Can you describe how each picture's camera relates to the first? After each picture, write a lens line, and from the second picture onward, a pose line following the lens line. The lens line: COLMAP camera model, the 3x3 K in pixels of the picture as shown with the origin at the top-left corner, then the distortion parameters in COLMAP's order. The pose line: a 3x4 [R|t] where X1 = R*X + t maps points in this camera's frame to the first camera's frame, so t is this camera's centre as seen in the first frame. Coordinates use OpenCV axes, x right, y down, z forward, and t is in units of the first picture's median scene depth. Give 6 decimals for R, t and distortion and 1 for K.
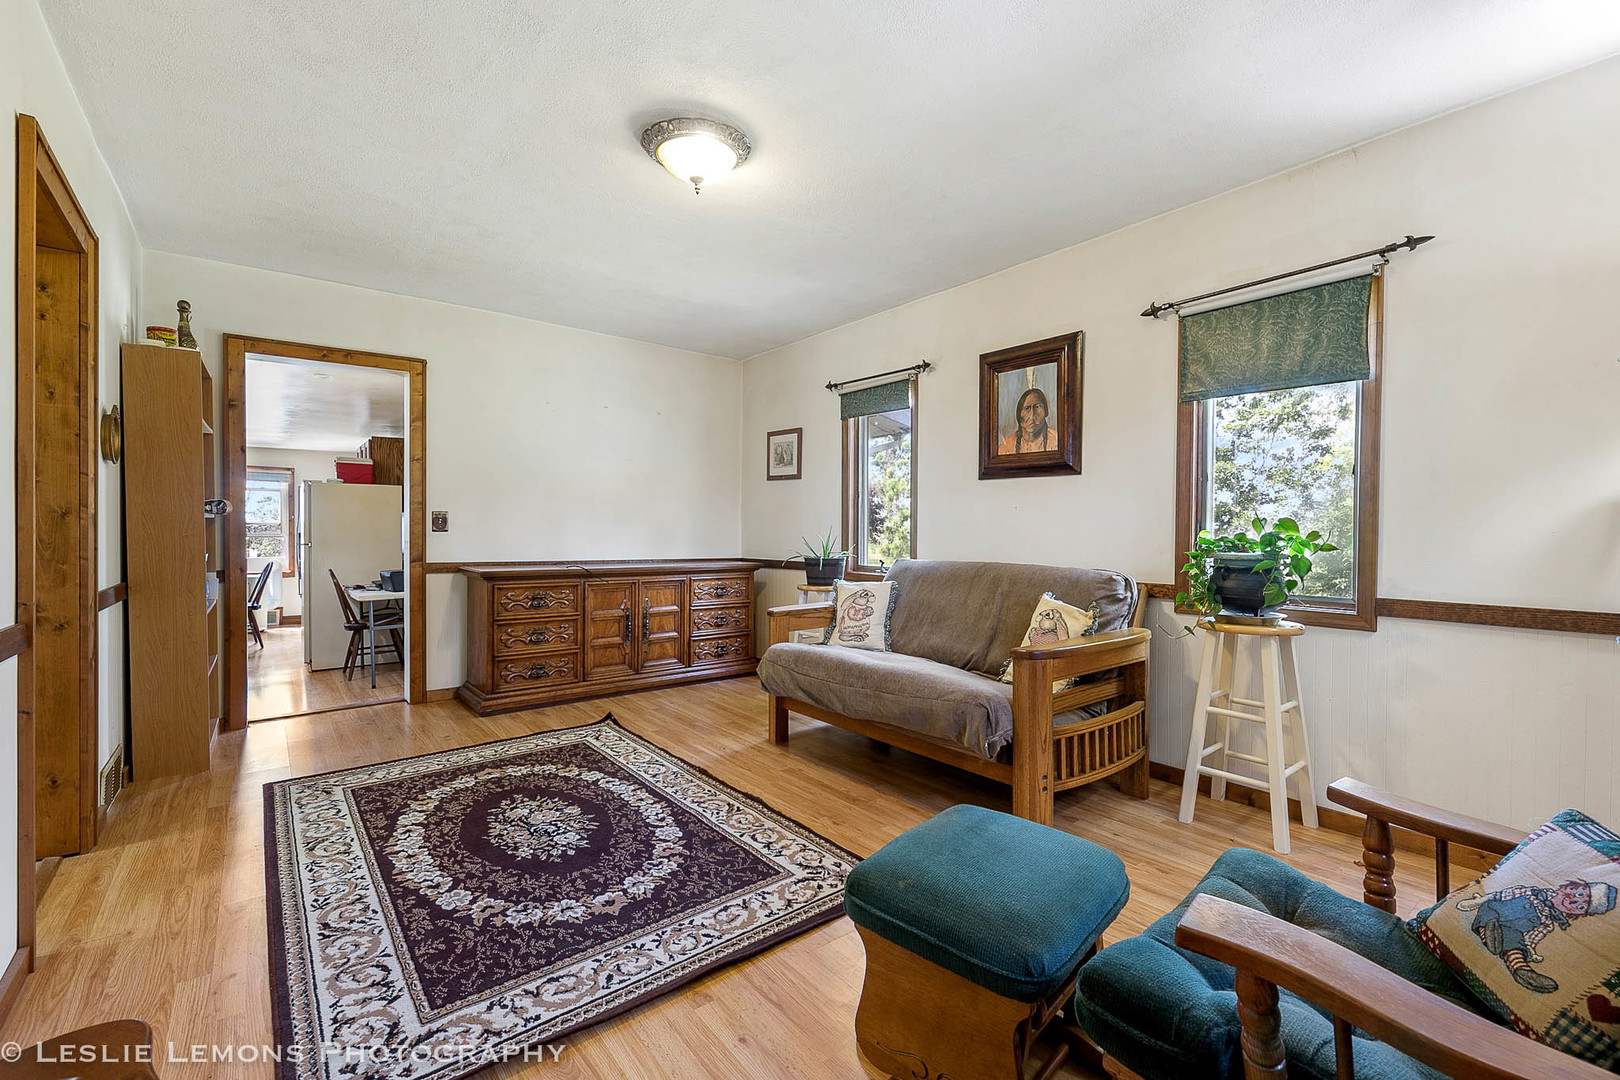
lens RADIAL K [[681.8, 0, 815.8], [0, 681.8, 538.3], [0, 0, 1]] dist [0.009375, -0.003104]
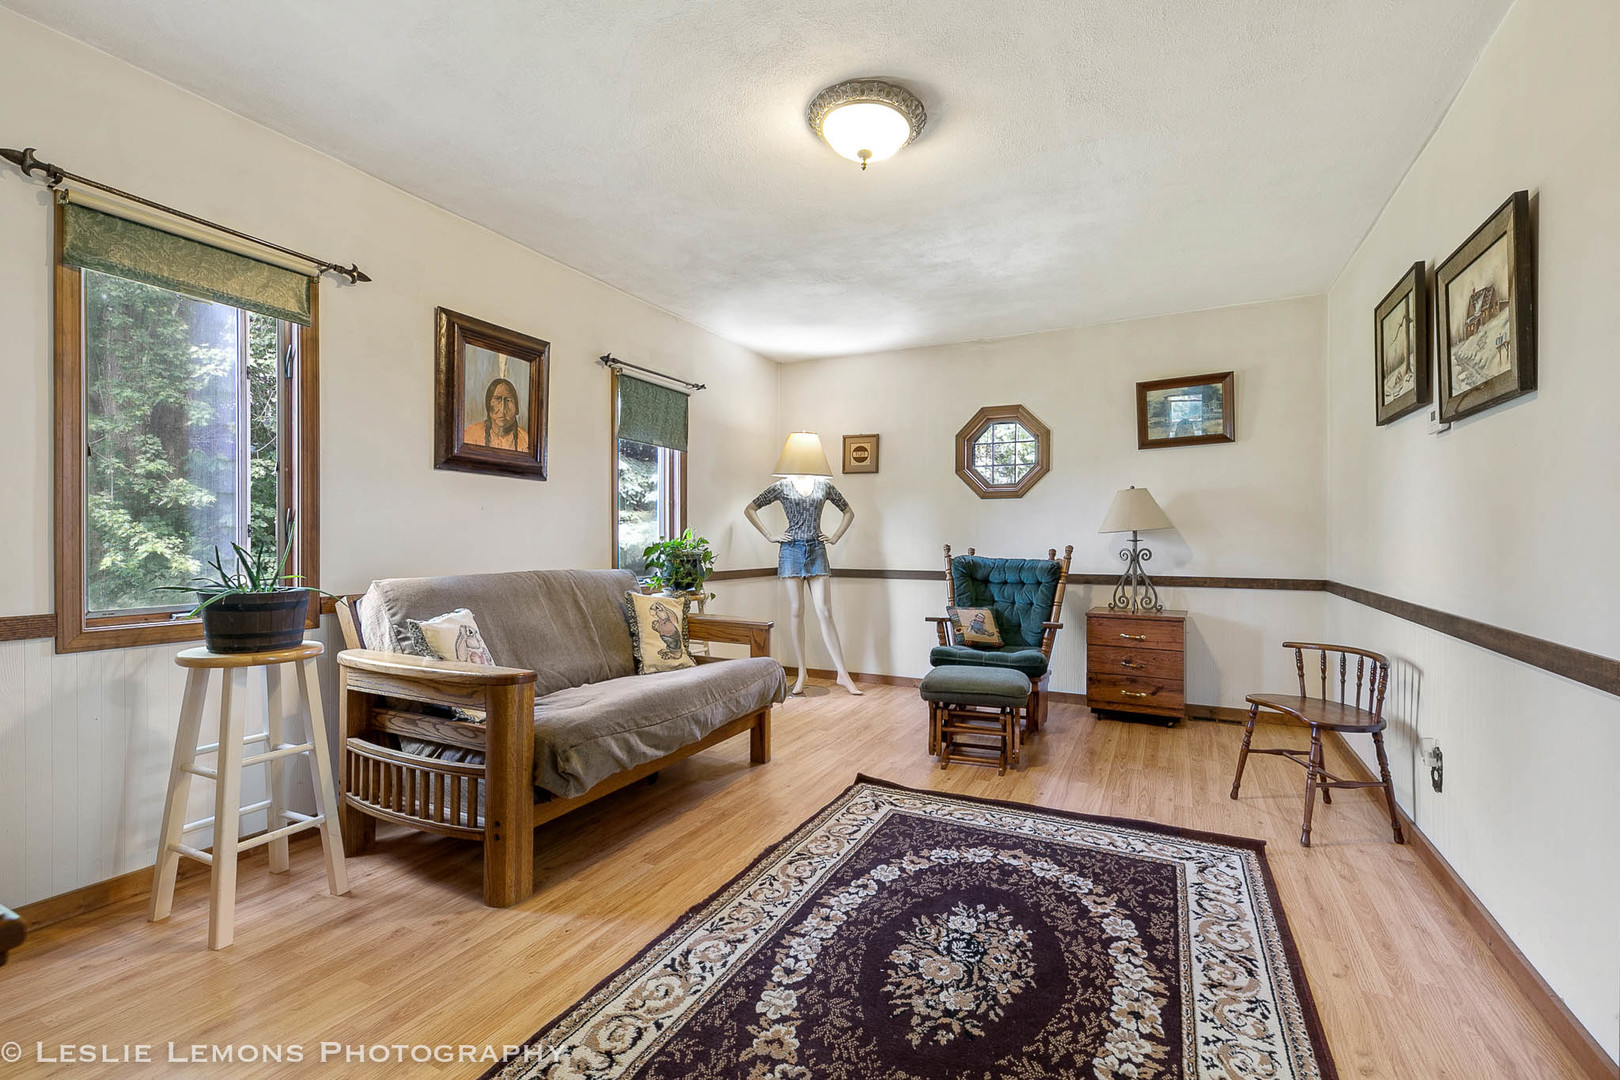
lens RADIAL K [[713.0, 0, 793.8], [0, 713.0, 533.5], [0, 0, 1]] dist [0.018364, -0.000049]
pose [[-0.395419, -0.004715, 0.918489, -1.114460], [-0.000057, 0.999987, 0.005108, -0.027935], [-0.918501, 0.001968, -0.395414, 1.592905]]
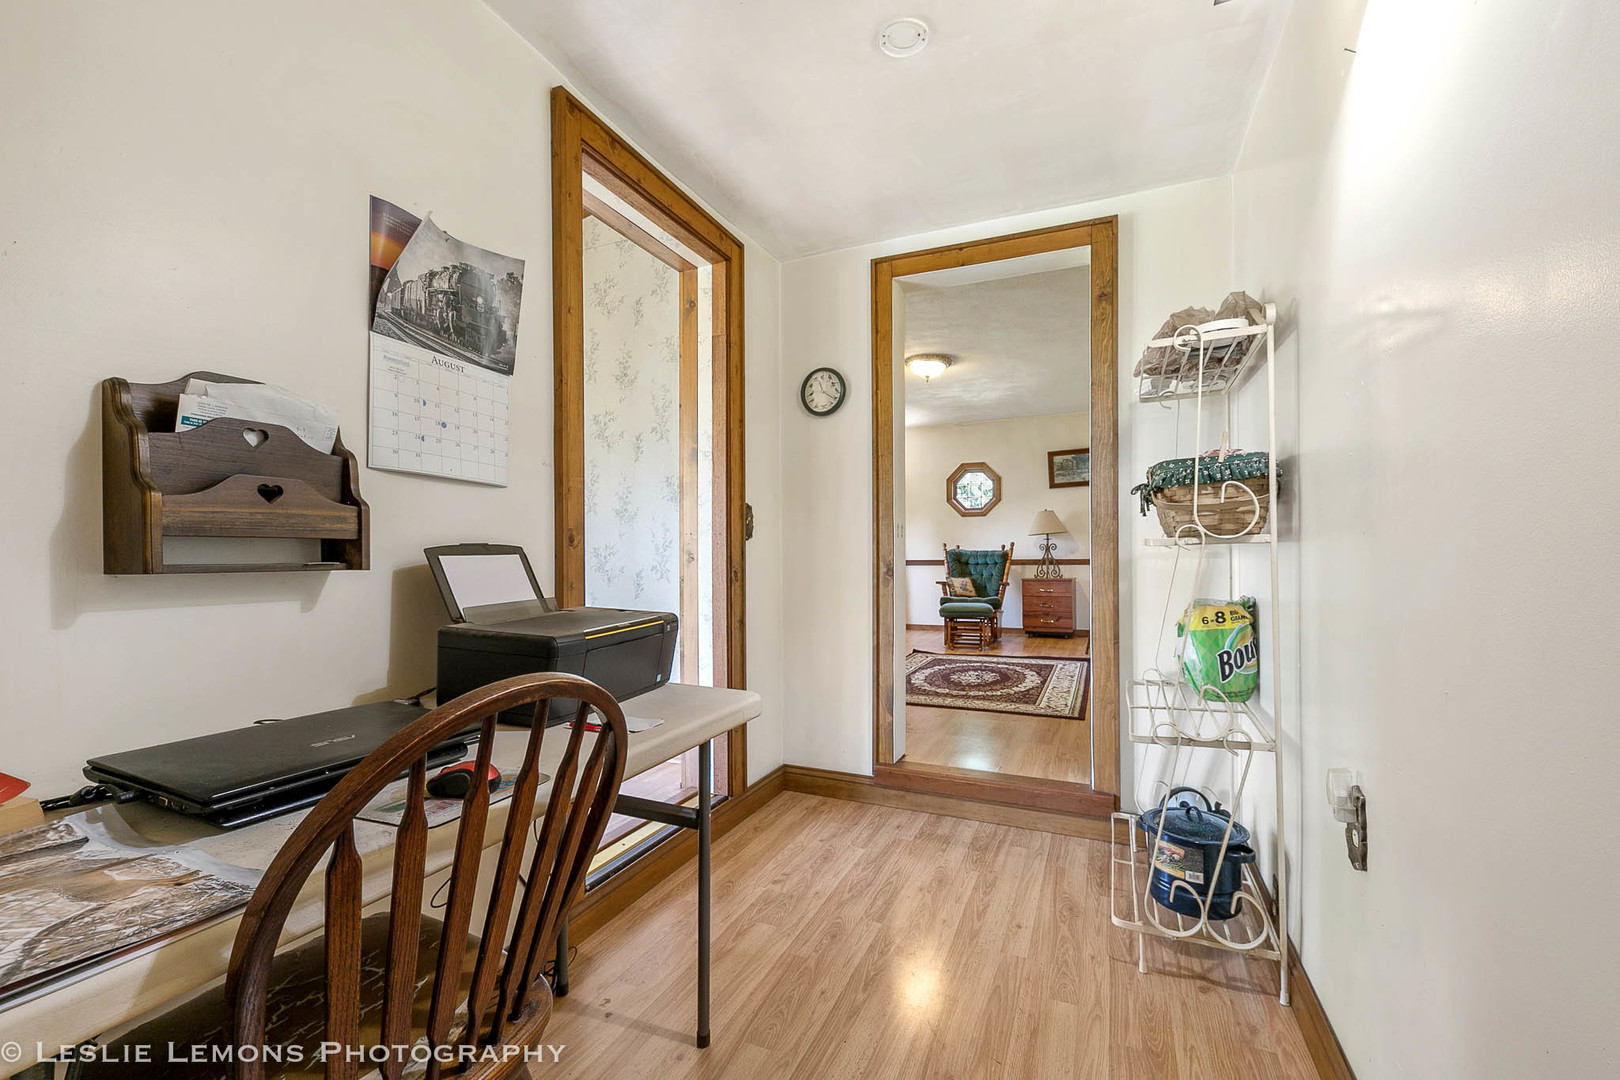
lens RADIAL K [[681.8, 0, 803.7], [0, 681.8, 555.5], [0, 0, 1]] dist [0.009375, -0.003104]
pose [[-0.453590, 0.002683, 0.891206, -2.098089], [0.011066, 0.999935, 0.002623, 0.054645], [-0.891142, 0.011052, -0.453590, 2.523549]]
